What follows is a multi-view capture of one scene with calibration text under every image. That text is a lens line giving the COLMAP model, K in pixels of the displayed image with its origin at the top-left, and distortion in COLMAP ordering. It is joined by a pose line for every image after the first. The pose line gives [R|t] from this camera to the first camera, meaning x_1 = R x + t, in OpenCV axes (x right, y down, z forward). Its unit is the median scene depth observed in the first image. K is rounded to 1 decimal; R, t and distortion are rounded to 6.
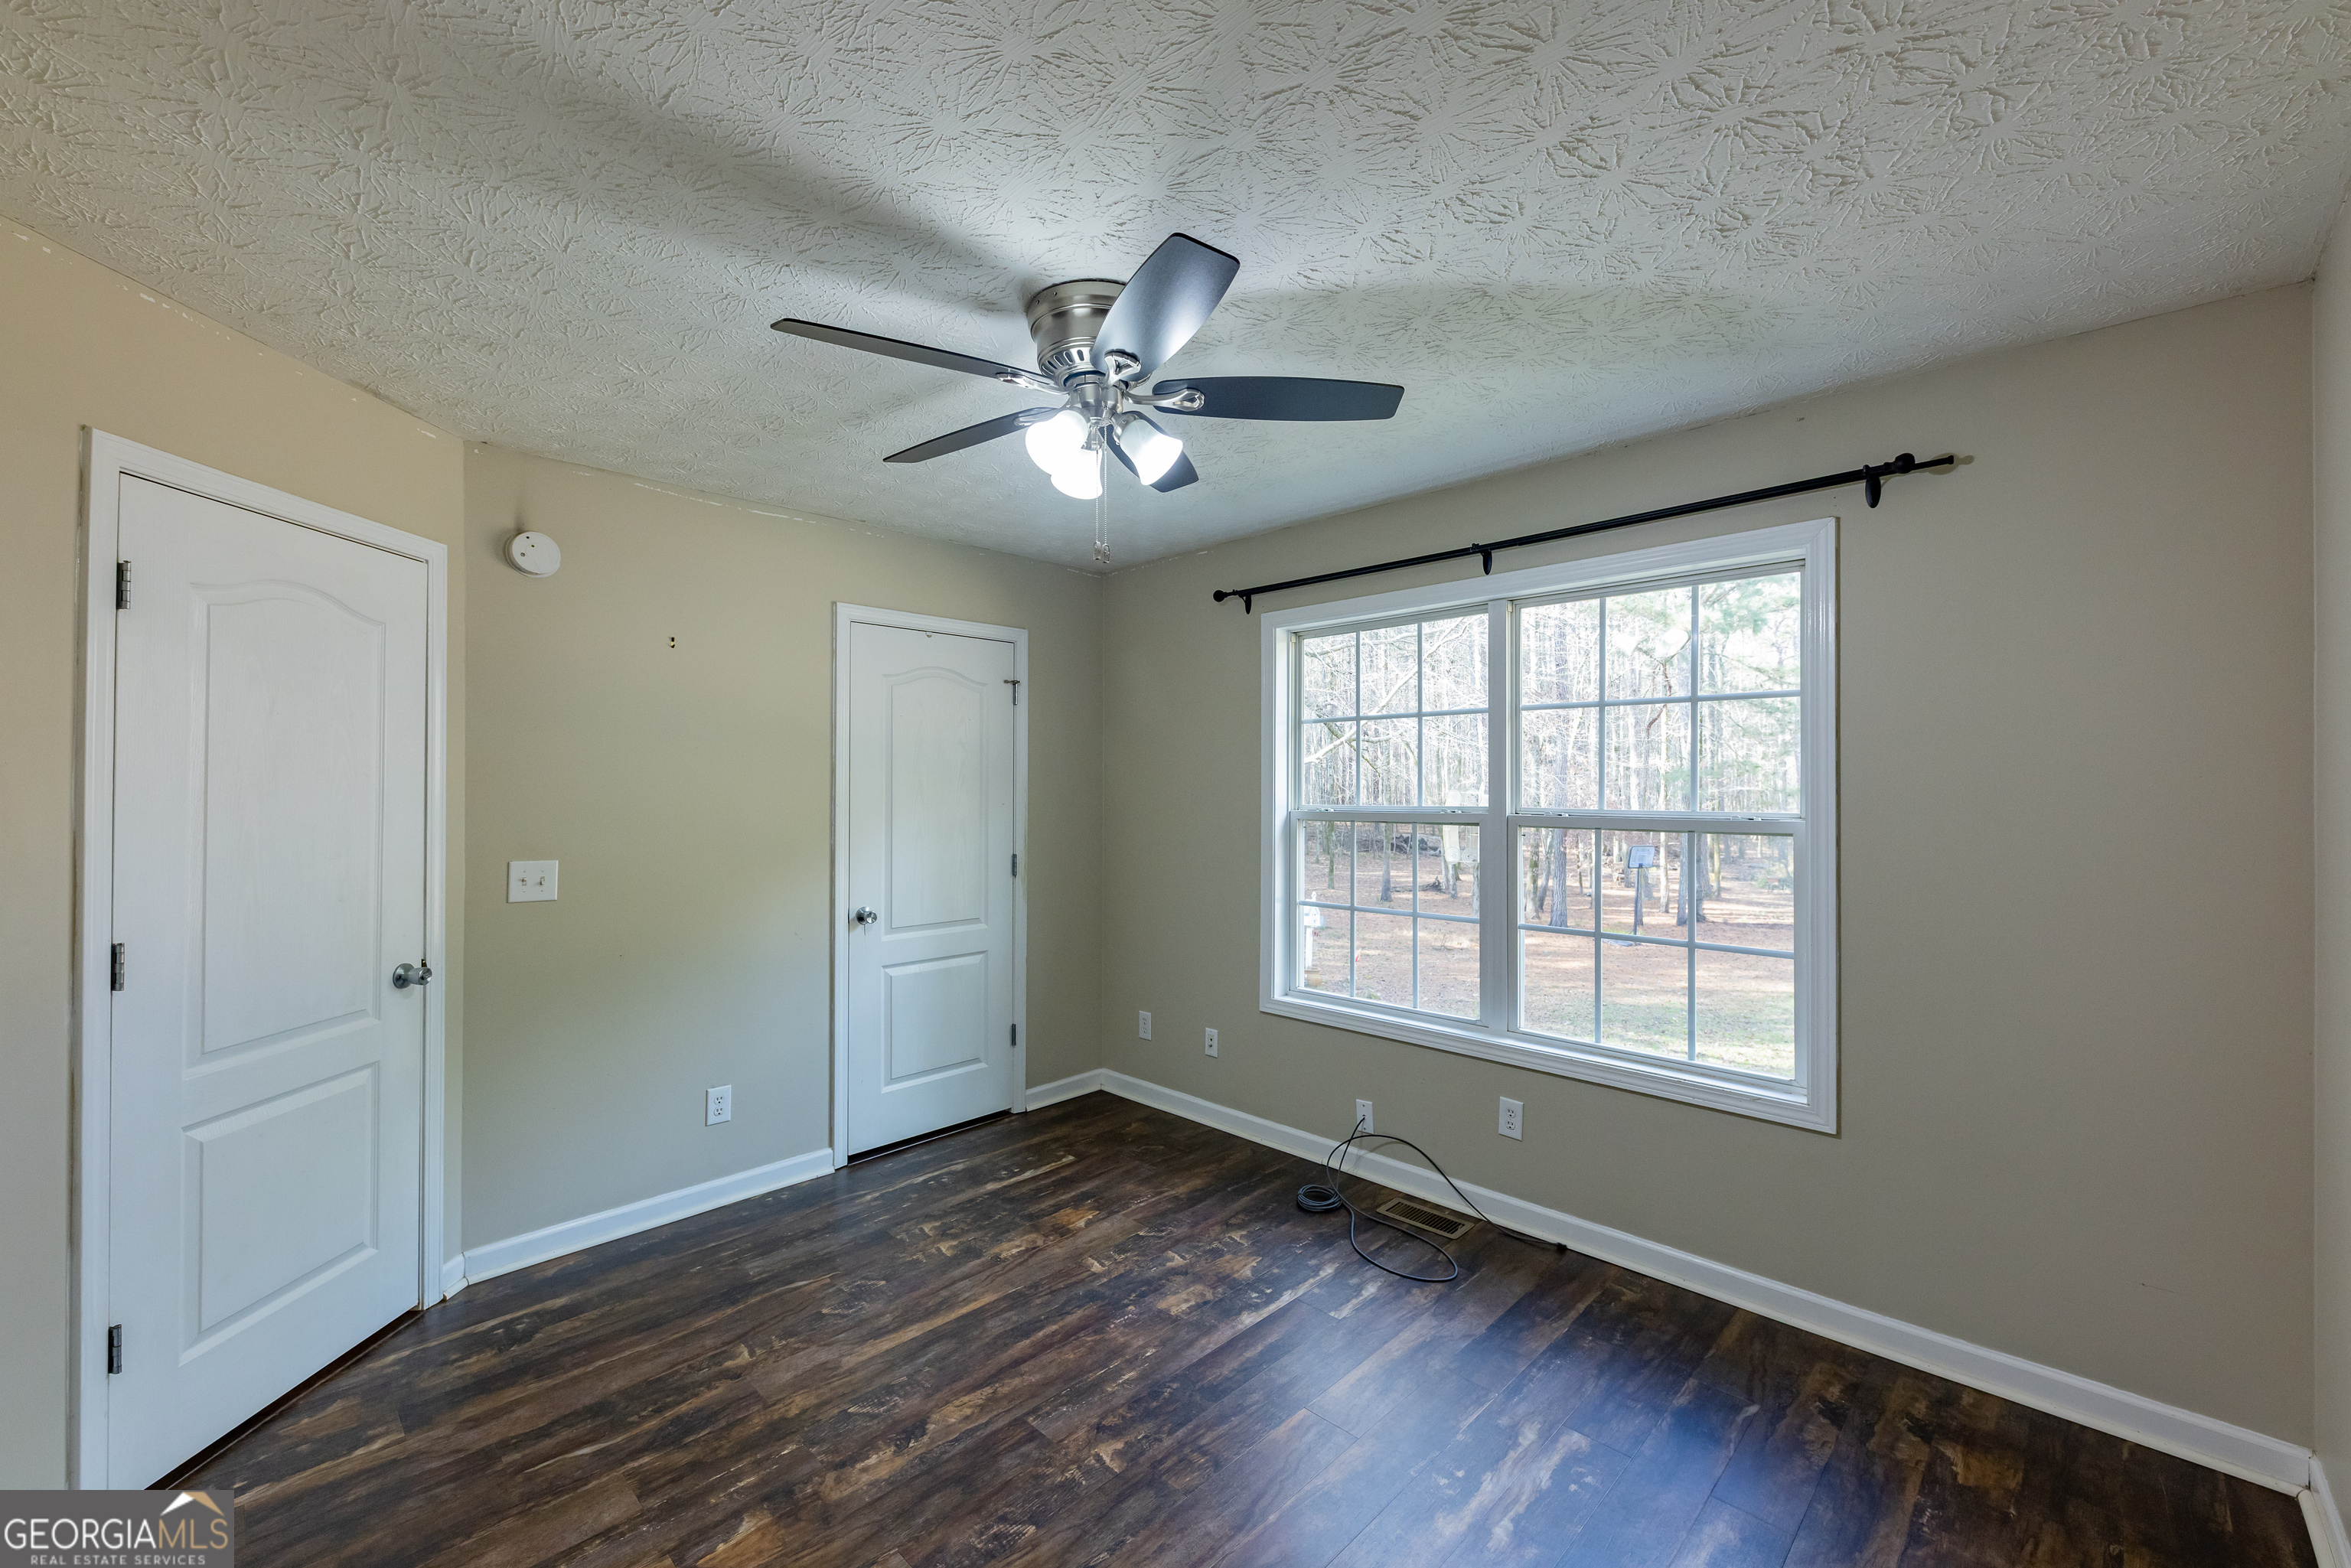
lens RADIAL K [[943.9, 0, 1177.8], [0, 943.9, 786.3], [0, 0, 1]] dist [-0.001913, -0.001786]
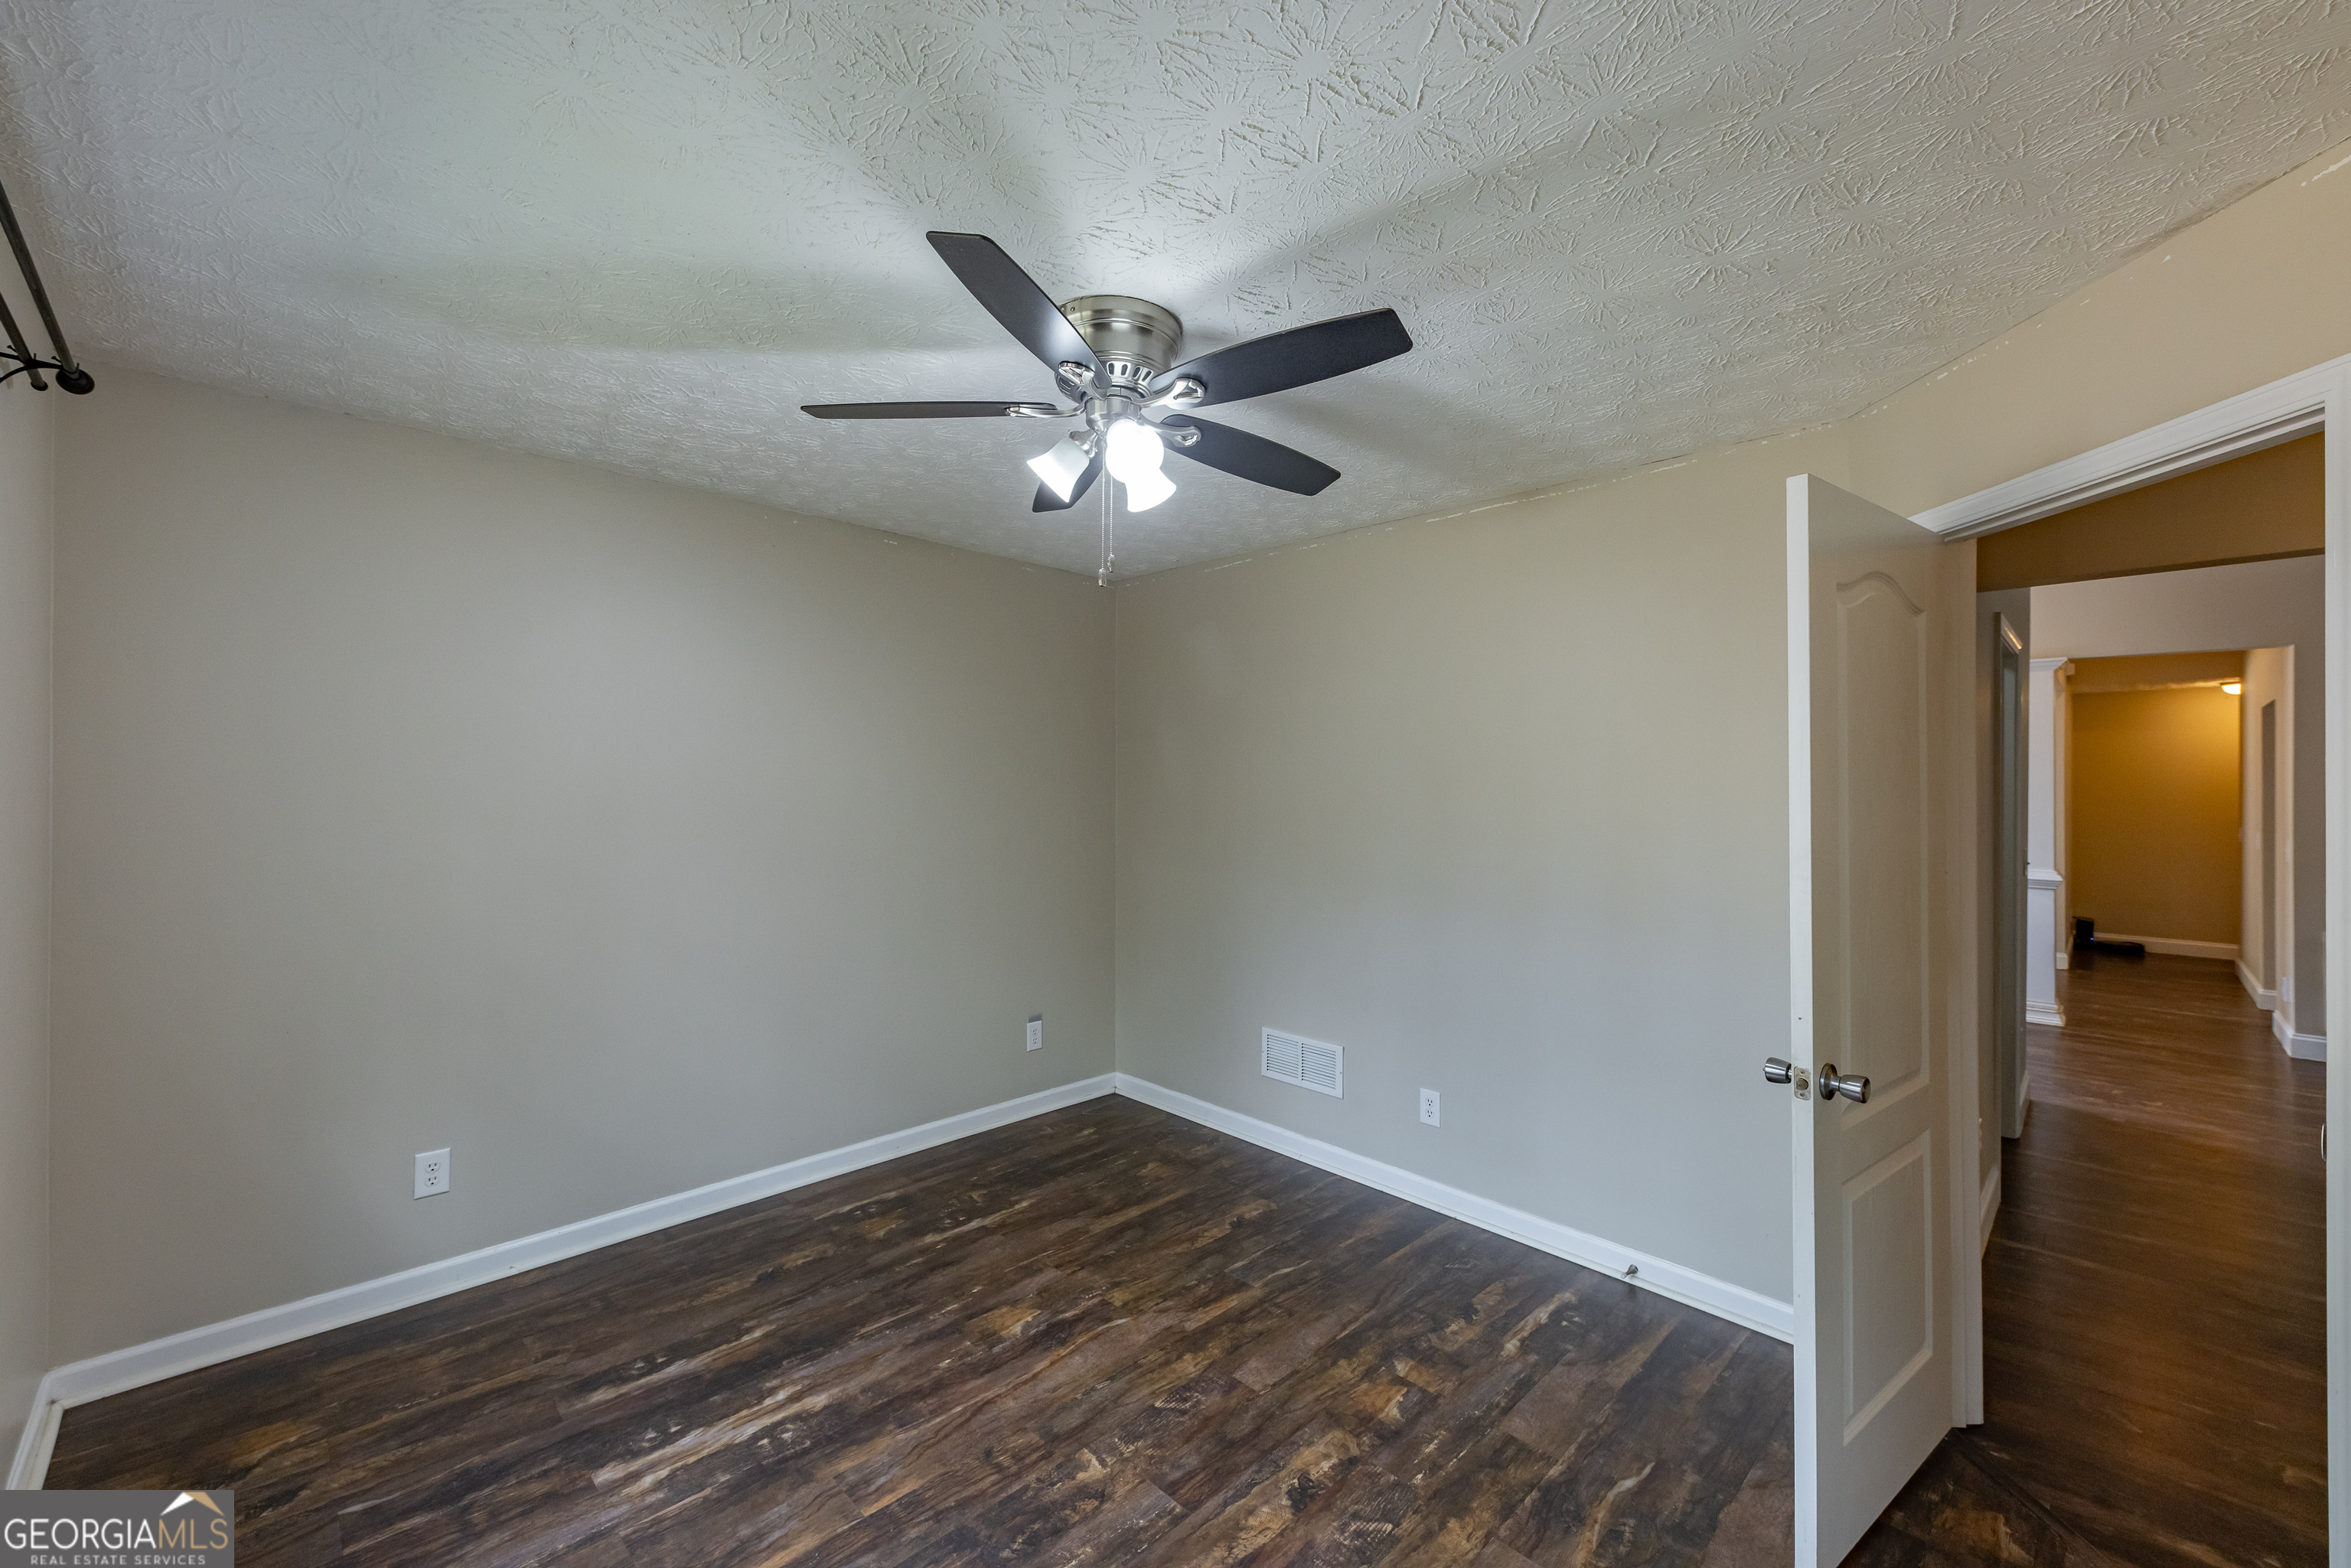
lens RADIAL K [[943.9, 0, 1172.6], [0, 943.9, 785.9], [0, 0, 1]] dist [-0.001913, -0.001786]
pose [[-0.999791, -0.008018, 0.018783, -0.170984], [-0.008147, 0.999944, -0.006788, -0.008261], [-0.018727, -0.006940, -0.999801, 2.001074]]
